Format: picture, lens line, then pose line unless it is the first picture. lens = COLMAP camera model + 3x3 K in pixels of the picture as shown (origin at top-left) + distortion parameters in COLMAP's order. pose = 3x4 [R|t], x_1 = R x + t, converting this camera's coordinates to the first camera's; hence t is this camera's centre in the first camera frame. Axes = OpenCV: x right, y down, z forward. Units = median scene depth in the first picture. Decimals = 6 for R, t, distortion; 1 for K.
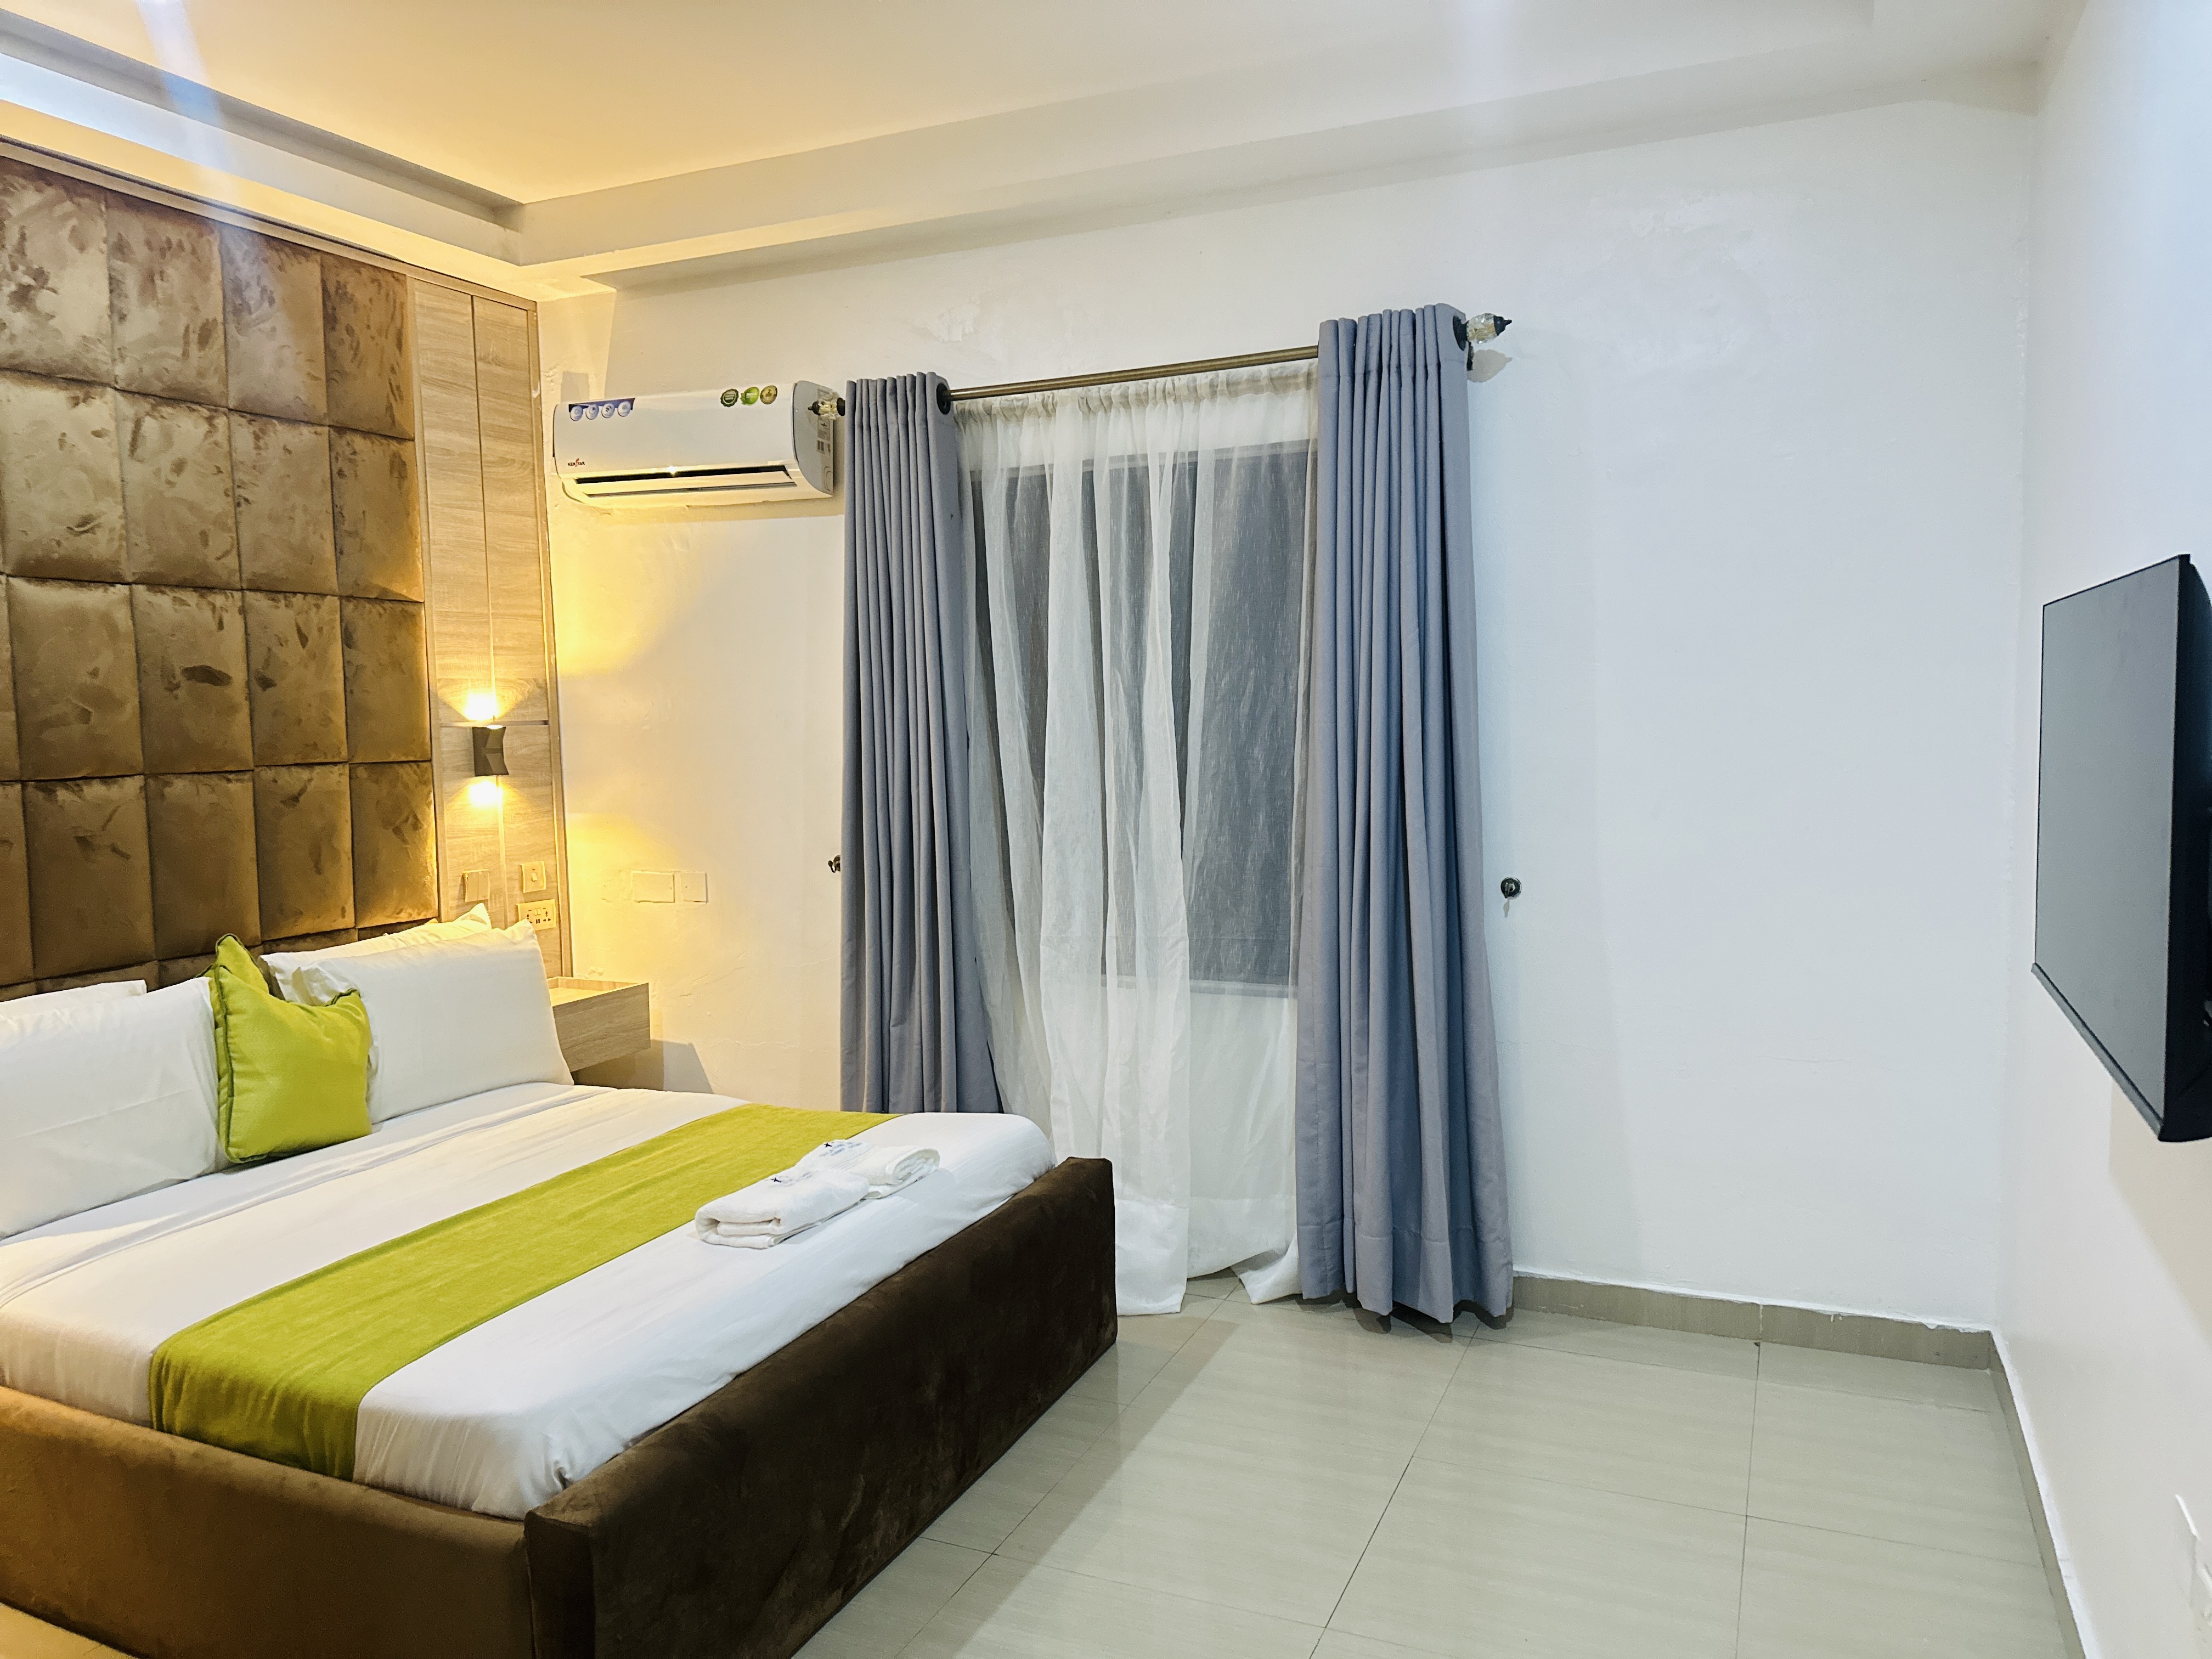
lens RADIAL K [[1543.4, 0, 1115.5], [0, 1543.4, 833.9], [0, 0, 1]] dist [0.065442, -0.088638]
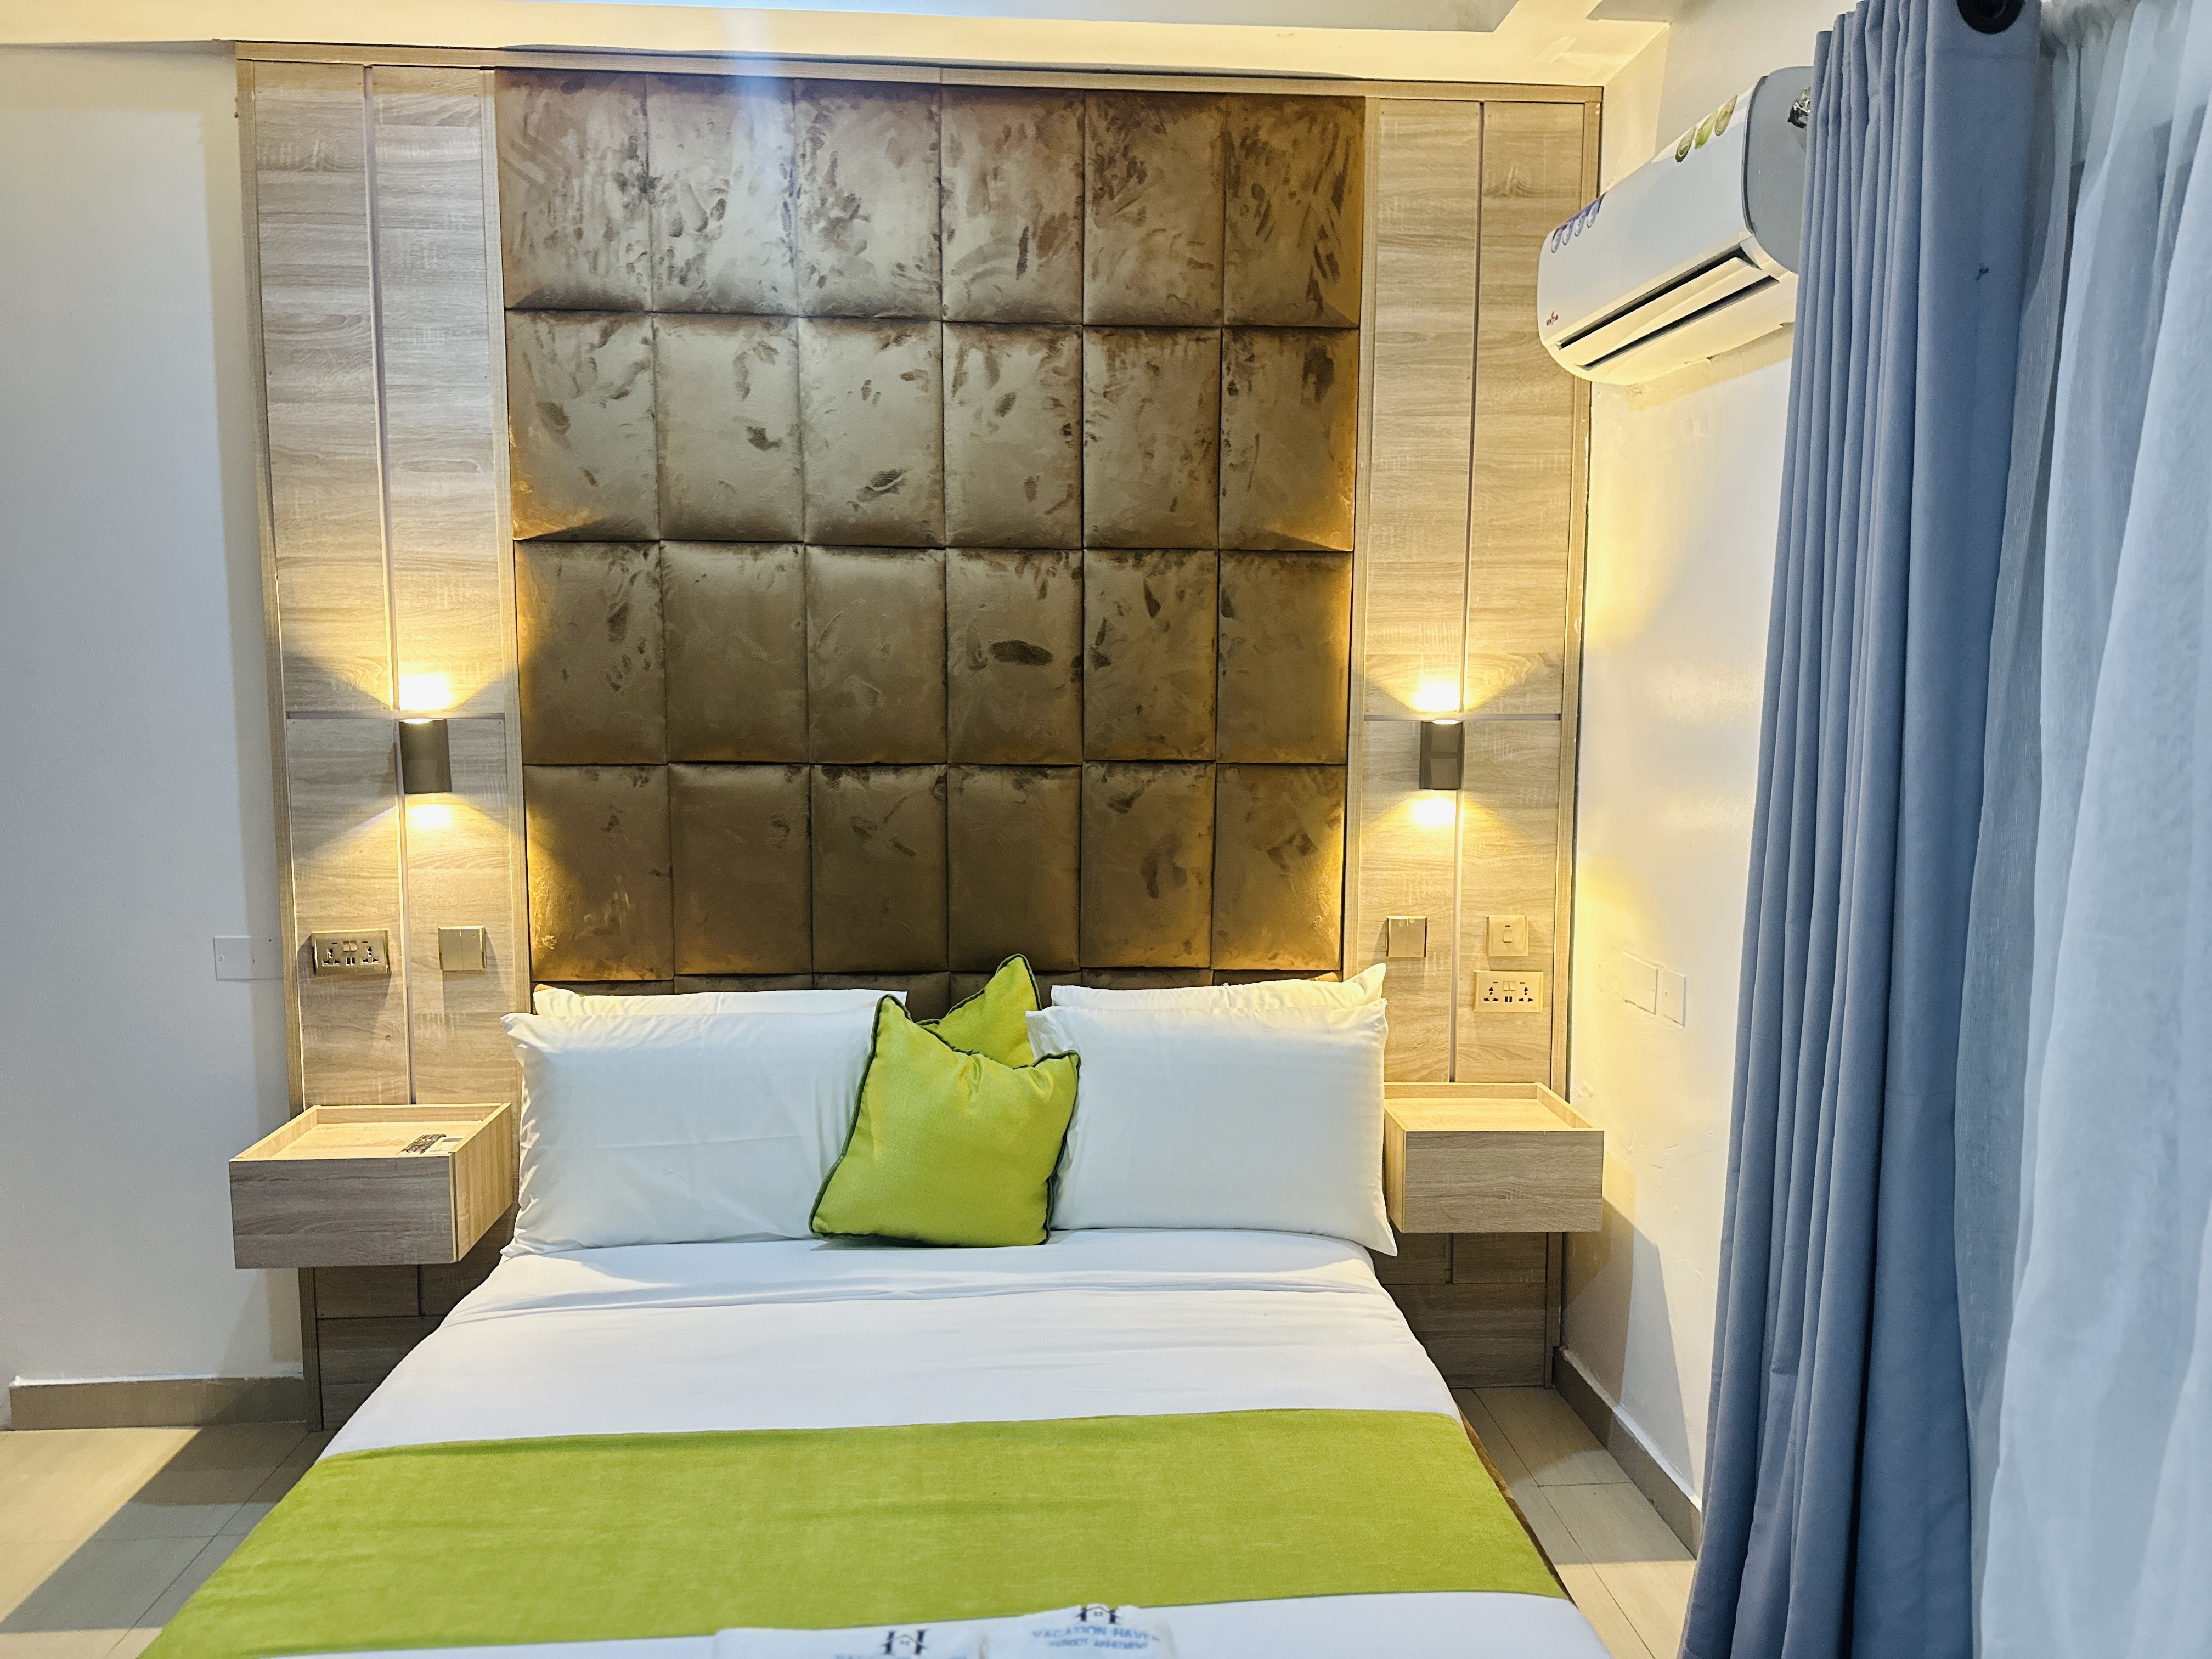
lens RADIAL K [[1543.4, 0, 1116.6], [0, 1543.4, 842.2], [0, 0, 1]] dist [0.065442, -0.088638]
pose [[0.473630, 0.111668, -0.873616, 0.189758], [-0.087073, 0.993007, 0.079723, -0.070350], [0.876409, 0.038309, 0.480041, 0.648951]]
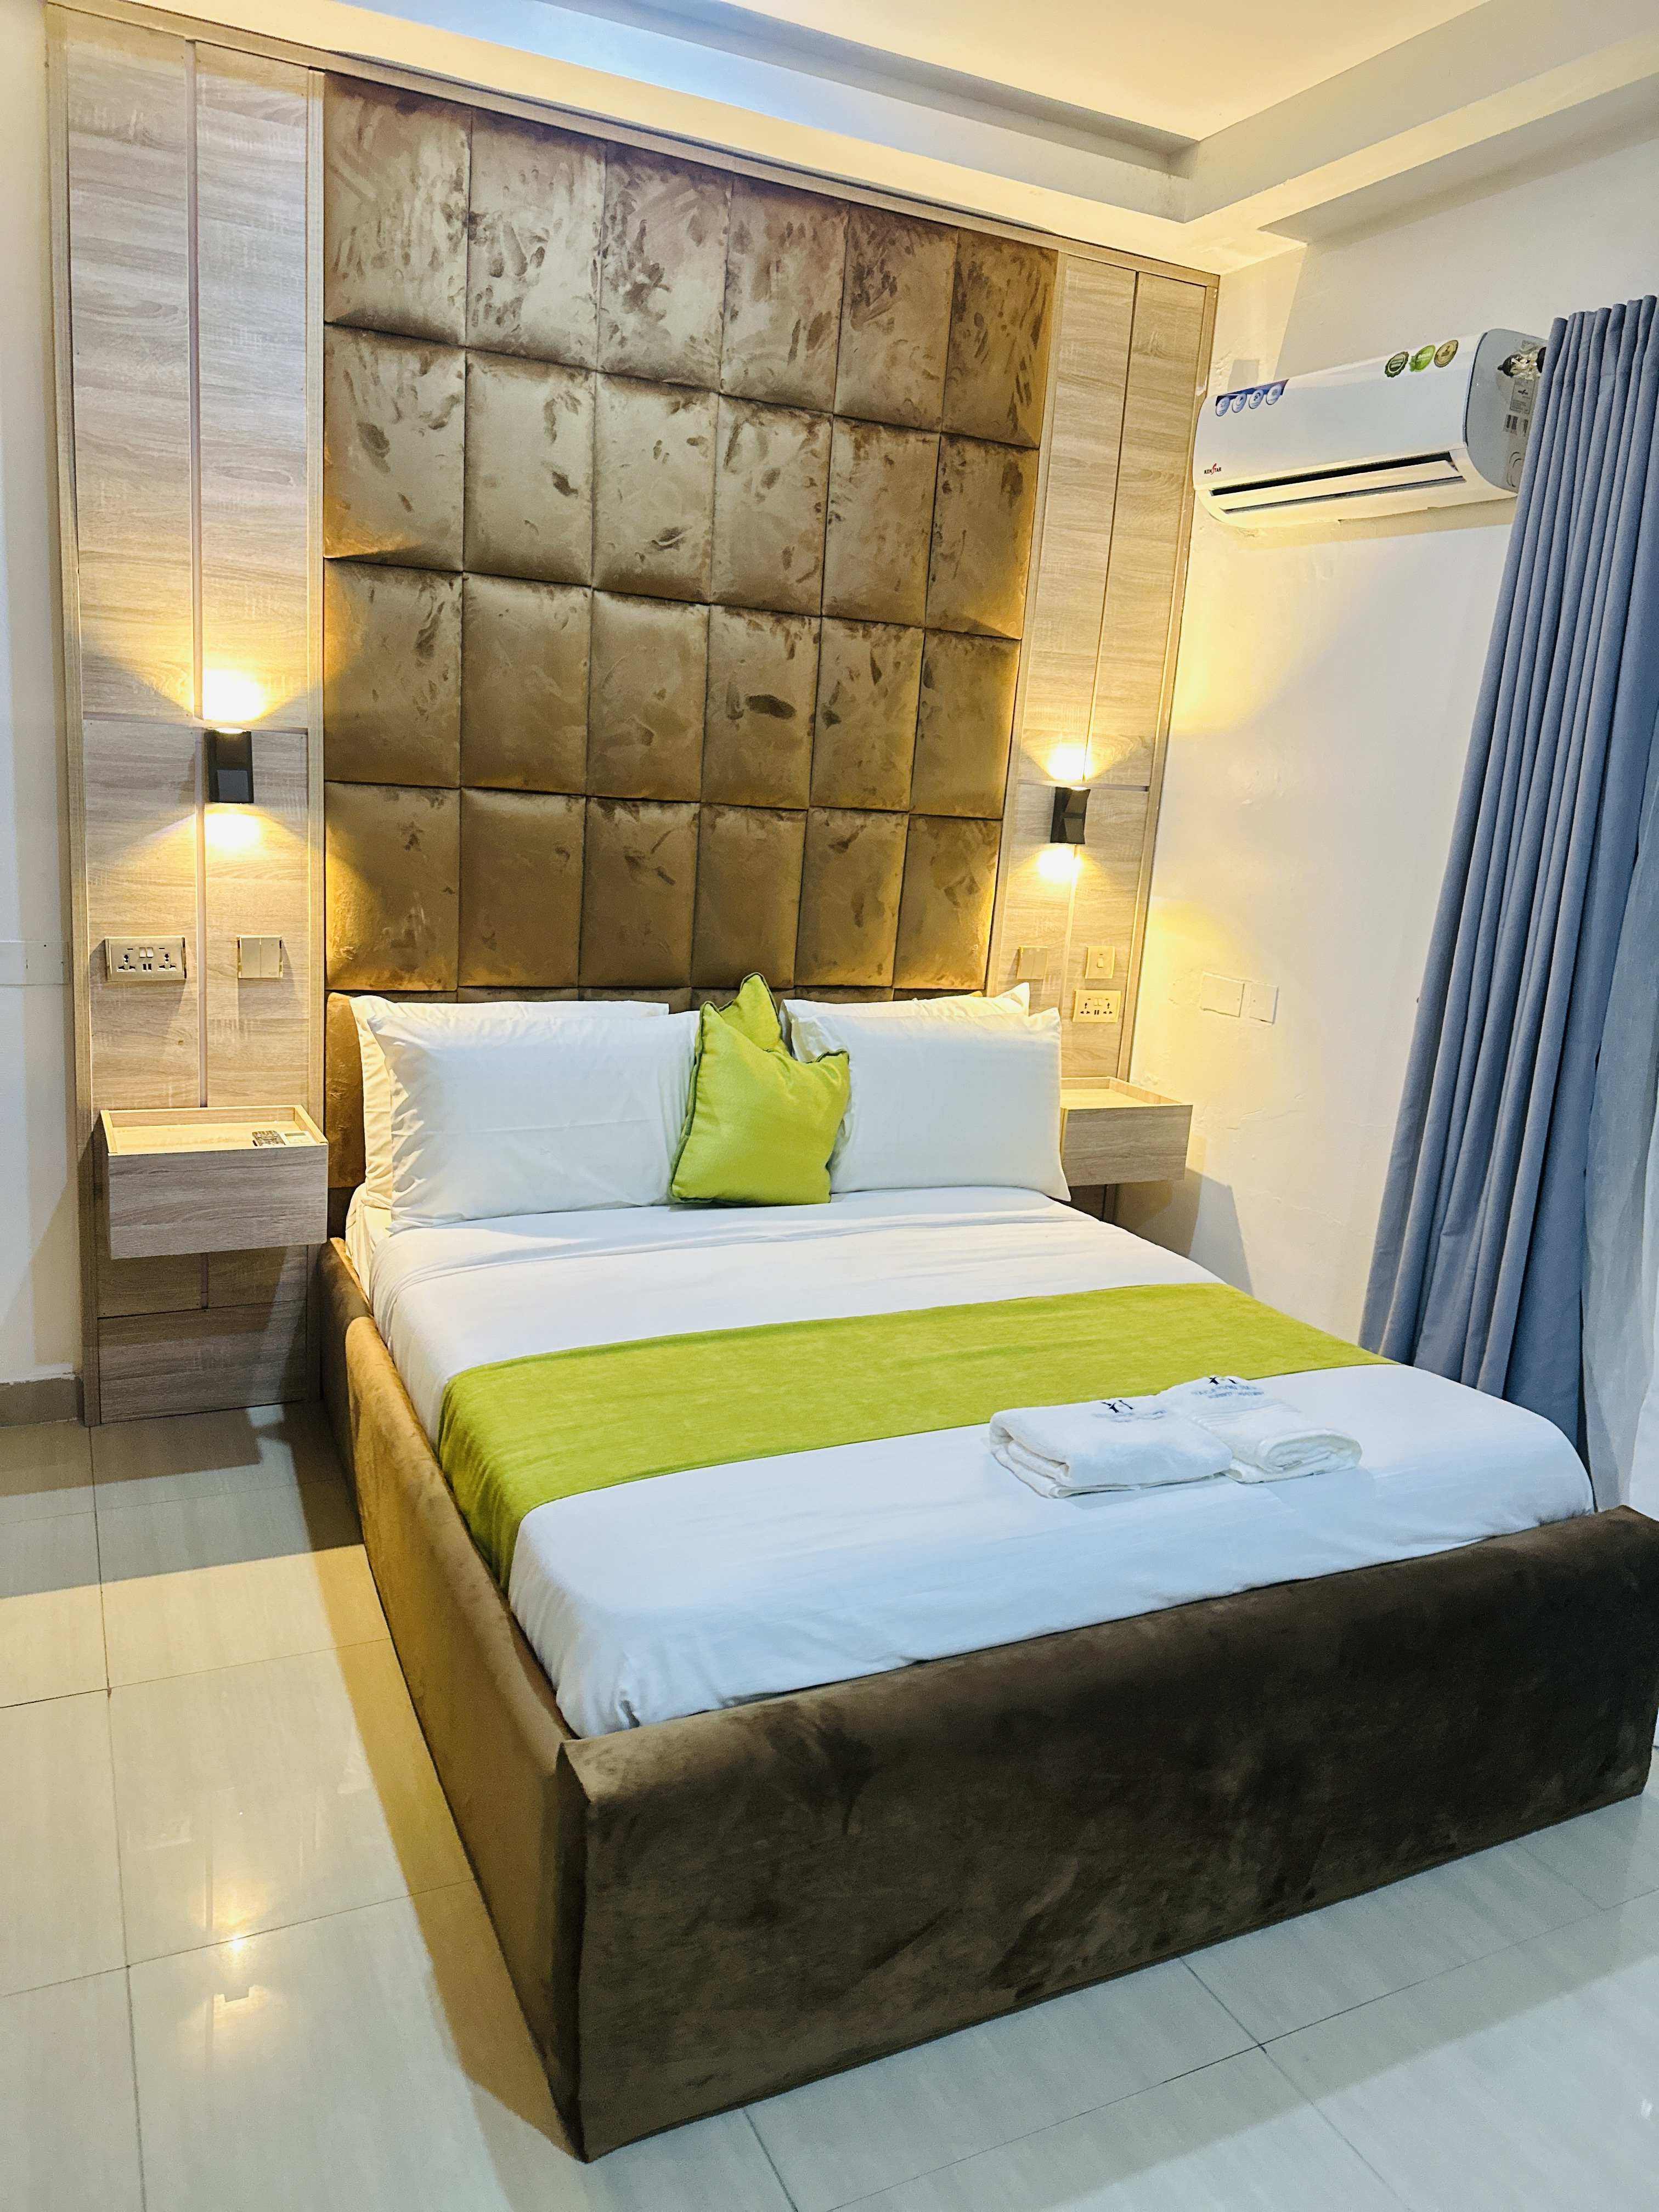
lens RADIAL K [[1543.4, 0, 818.7], [0, 1543.4, 1079.3], [0, 0, 1]] dist [0.065442, -0.088638]
pose [[0.758154, 0.197634, -0.621405, 0.085832], [-0.136015, 0.979932, 0.145715, -0.017747], [0.637733, -0.025954, 0.769820, 0.272091]]
